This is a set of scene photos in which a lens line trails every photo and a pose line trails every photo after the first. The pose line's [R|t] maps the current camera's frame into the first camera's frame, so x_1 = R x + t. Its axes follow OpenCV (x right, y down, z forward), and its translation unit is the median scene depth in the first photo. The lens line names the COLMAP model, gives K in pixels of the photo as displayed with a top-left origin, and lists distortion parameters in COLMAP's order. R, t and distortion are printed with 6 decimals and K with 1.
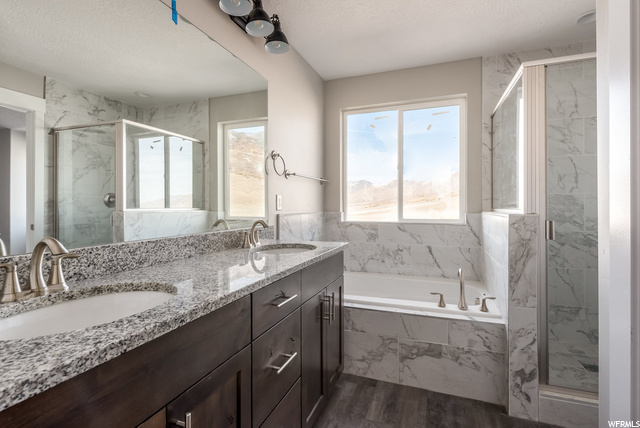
lens RADIAL K [[314.4, 0, 319.8], [0, 314.4, 206.9], [0, 0, 1]] dist [0.023104, -0.000069]
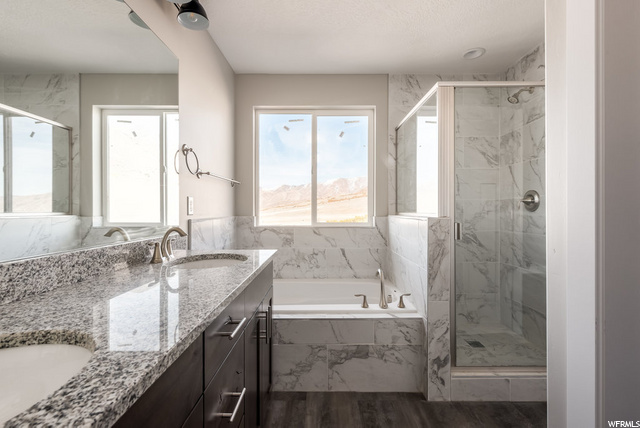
lens RADIAL K [[308.6, 0, 321.2], [0, 308.6, 210.5], [0, 0, 1]] dist [0.021306, -0.001012]
pose [[0.937170, 0.000063, 0.348872, -0.102610], [0.000278, 1.000000, -0.000927, -0.000804], [-0.348872, 0.000966, 0.937170, 0.101730]]
